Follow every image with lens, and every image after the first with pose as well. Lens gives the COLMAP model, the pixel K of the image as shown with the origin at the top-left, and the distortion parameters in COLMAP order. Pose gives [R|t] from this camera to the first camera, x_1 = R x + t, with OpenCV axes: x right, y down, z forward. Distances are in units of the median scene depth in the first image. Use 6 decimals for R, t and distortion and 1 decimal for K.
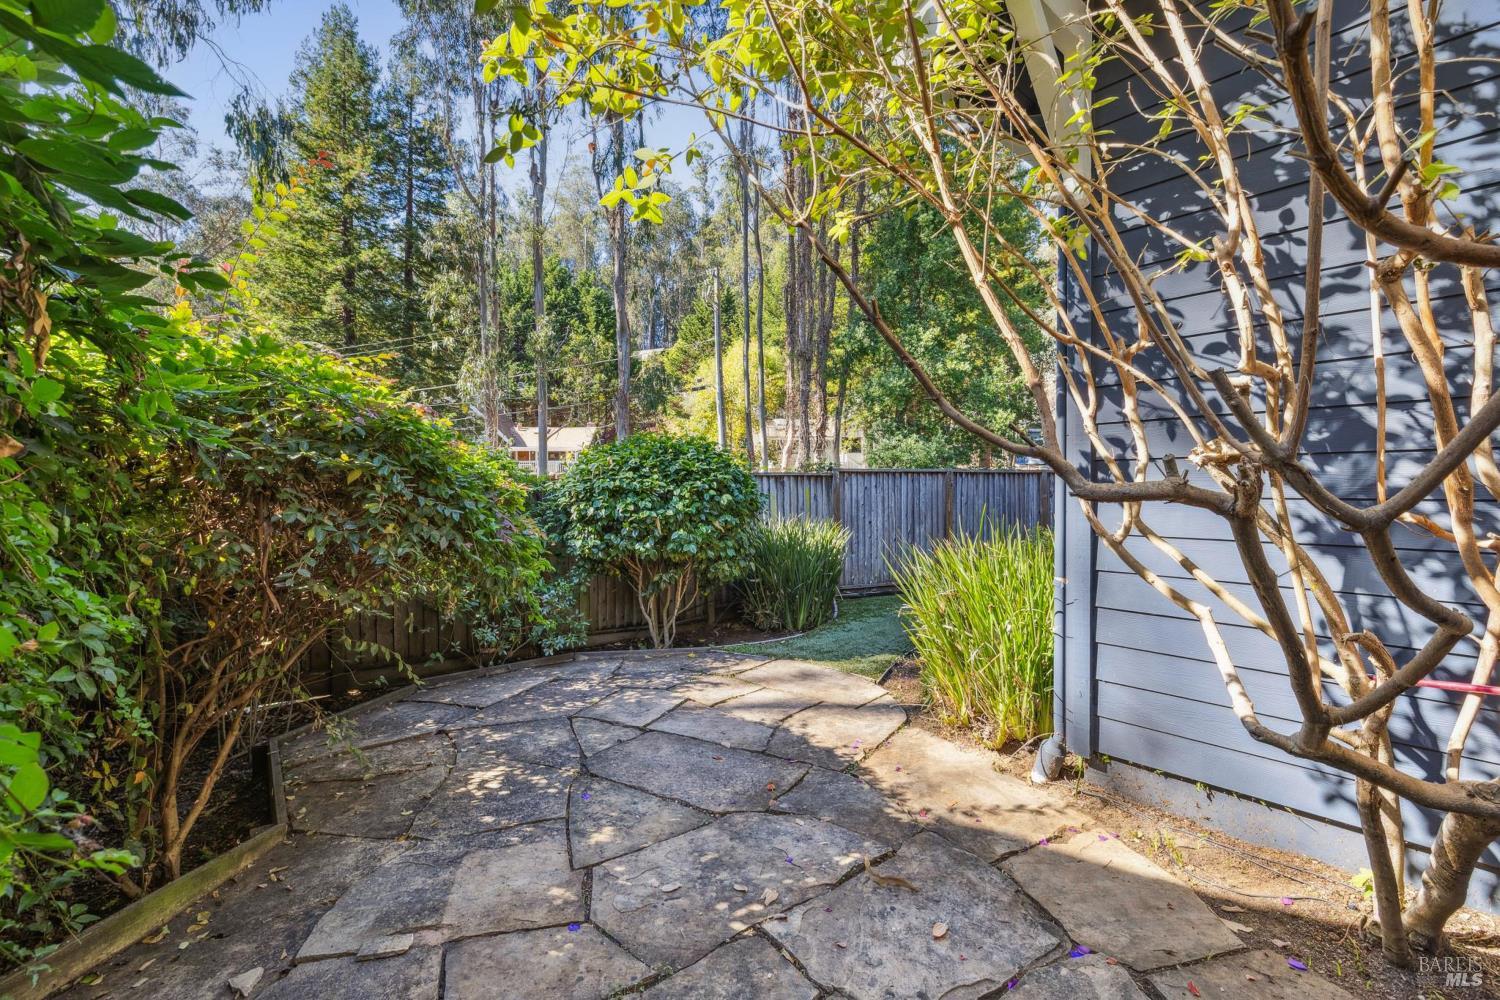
lens RADIAL K [[634.1, 0, 746.5], [0, 634.1, 490.3], [0, 0, 1]] dist [-0.001810, -0.000226]
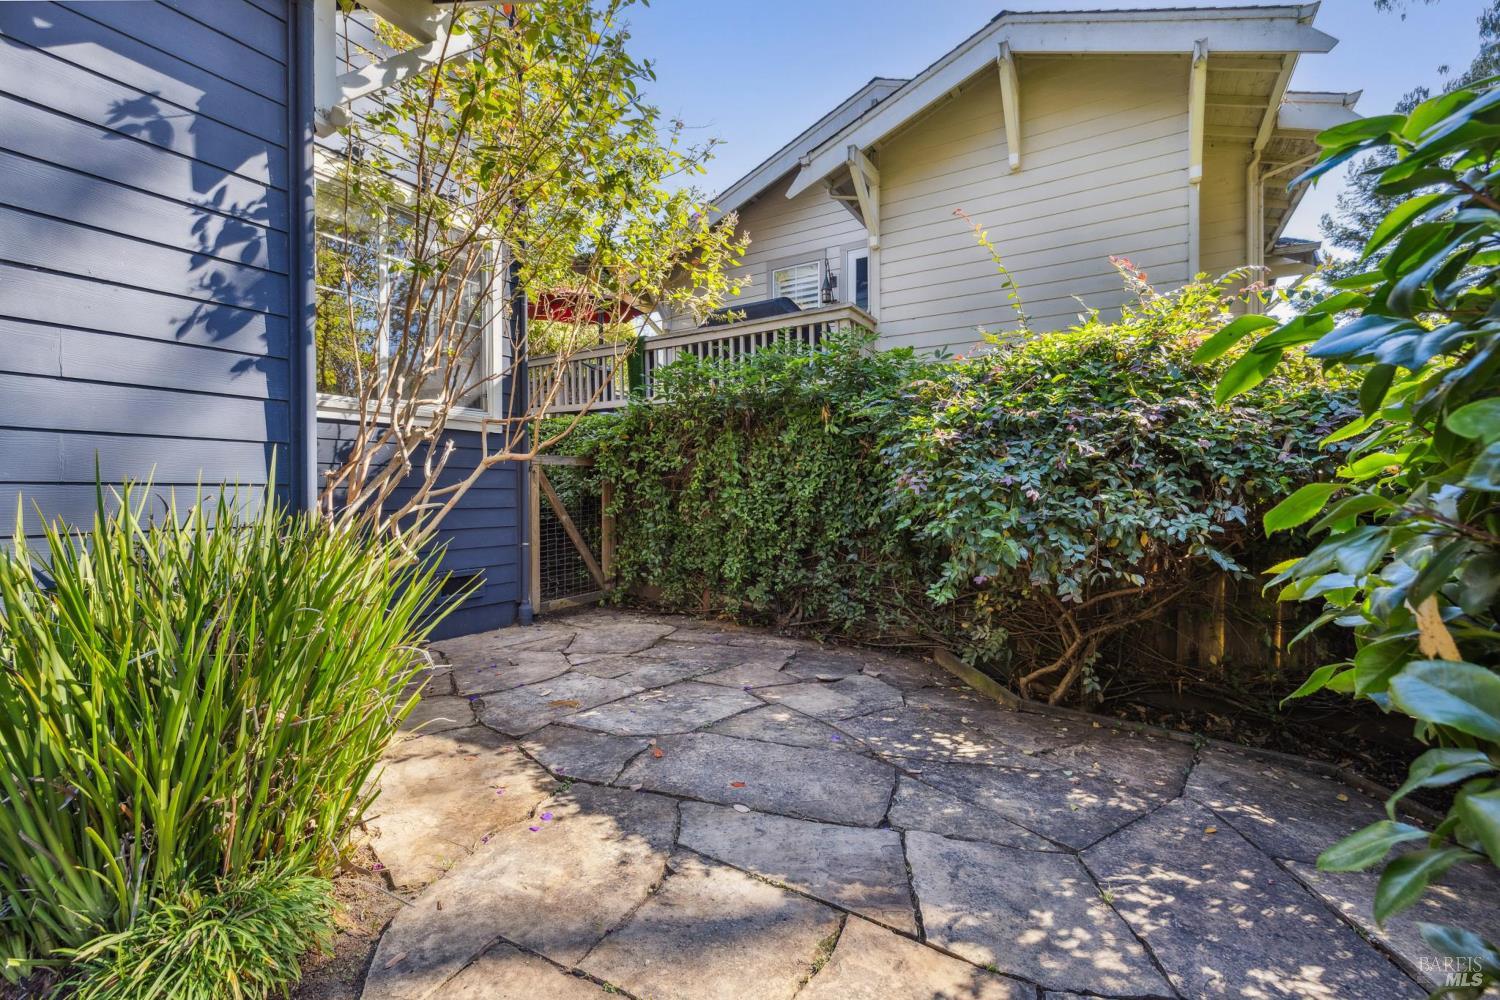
lens RADIAL K [[634.1, 0, 746.5], [0, 634.1, 490.3], [0, 0, 1]] dist [-0.001810, -0.000226]
pose [[-0.958714, 0.005787, -0.284312, 0.156475], [0.004180, 0.999972, 0.006259, 0.060310], [0.284340, 0.004812, -0.958711, 1.696898]]
